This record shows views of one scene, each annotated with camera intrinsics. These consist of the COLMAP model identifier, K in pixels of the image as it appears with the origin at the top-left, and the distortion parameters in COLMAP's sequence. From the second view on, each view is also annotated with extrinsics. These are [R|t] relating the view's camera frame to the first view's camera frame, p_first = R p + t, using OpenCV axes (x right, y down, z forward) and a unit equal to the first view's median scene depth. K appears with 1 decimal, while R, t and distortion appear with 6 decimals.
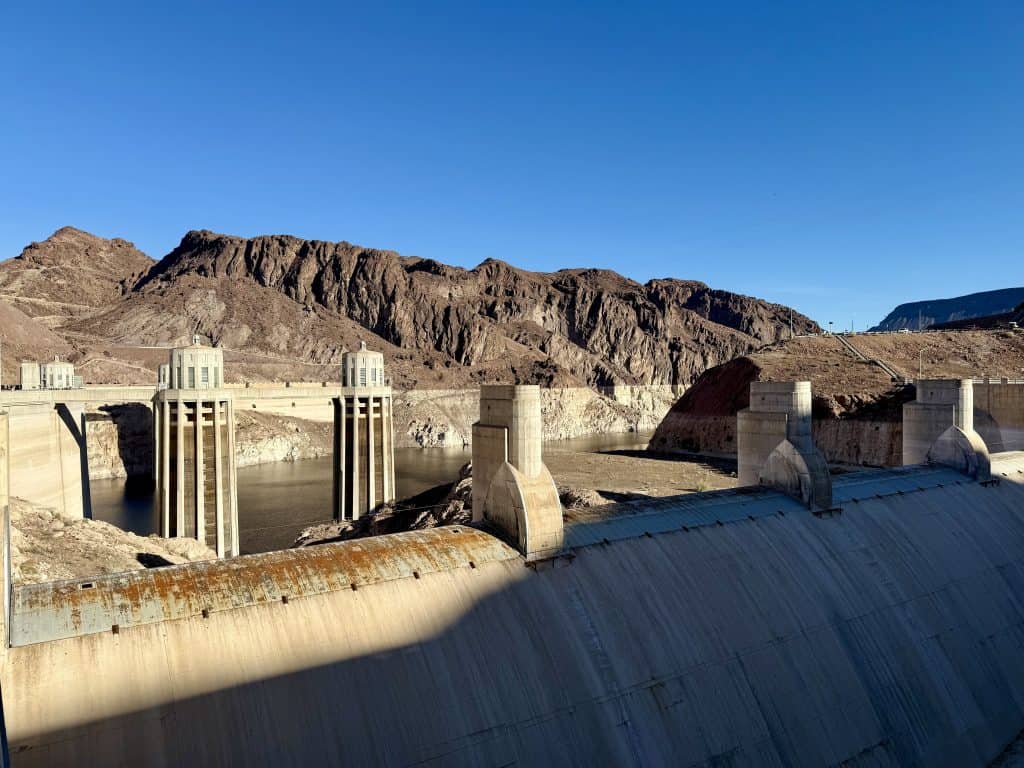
lens RADIAL K [[683.1, 0, 517.6], [0, 683.1, 384.2], [0, 0, 1]] dist [0.083320, -0.134742]
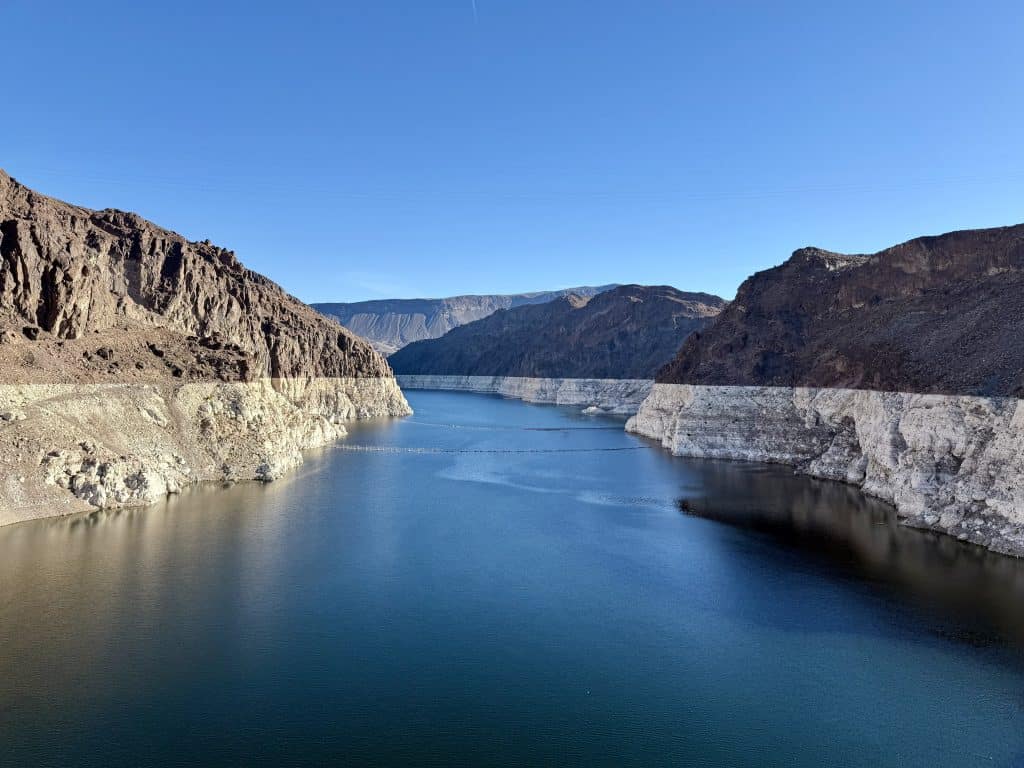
lens RADIAL K [[683.1, 0, 517.6], [0, 683.1, 384.2], [0, 0, 1]] dist [0.083320, -0.134742]
pose [[0.661843, 0.003168, 0.749636, -0.178578], [-0.010521, 0.999932, 0.005063, 0.001383], [-0.749569, -0.011238, 0.661831, 0.285471]]
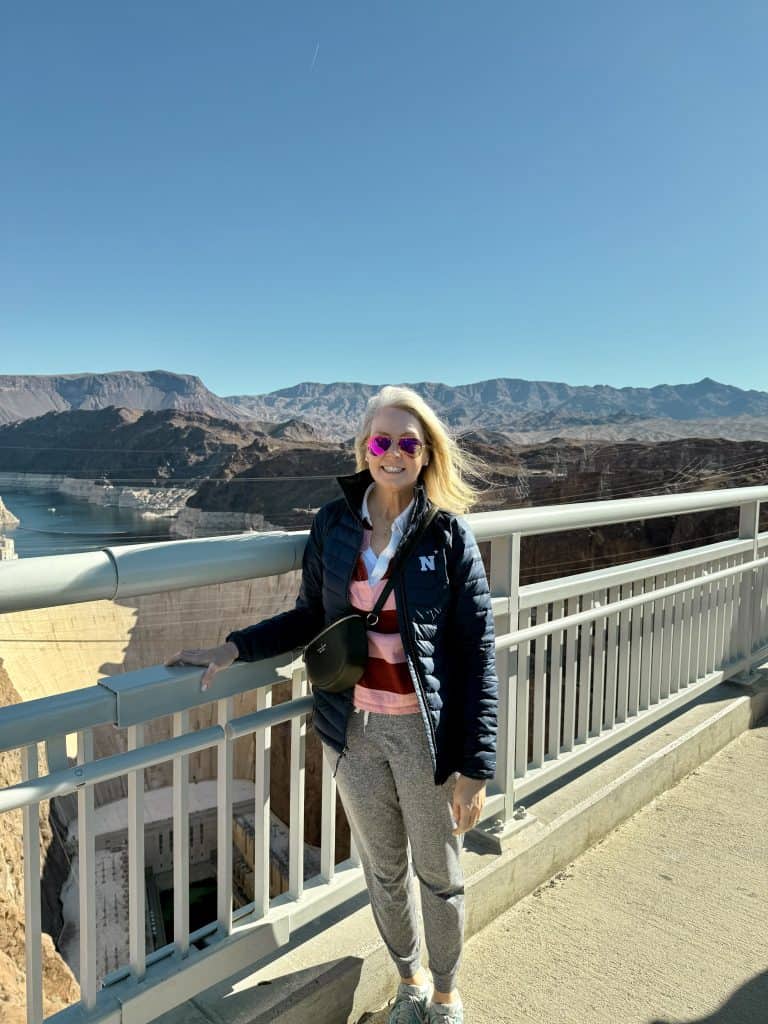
lens RADIAL K [[695.7, 0, 384.0], [0, 695.7, 512.0], [0, 0, 1]] dist [0.115709, -0.251787]
pose [[0.273920, -0.070193, 0.959188, -0.714455], [-0.015222, 0.996892, 0.077299, -0.090042], [-0.961632, -0.035774, 0.272000, -0.067129]]
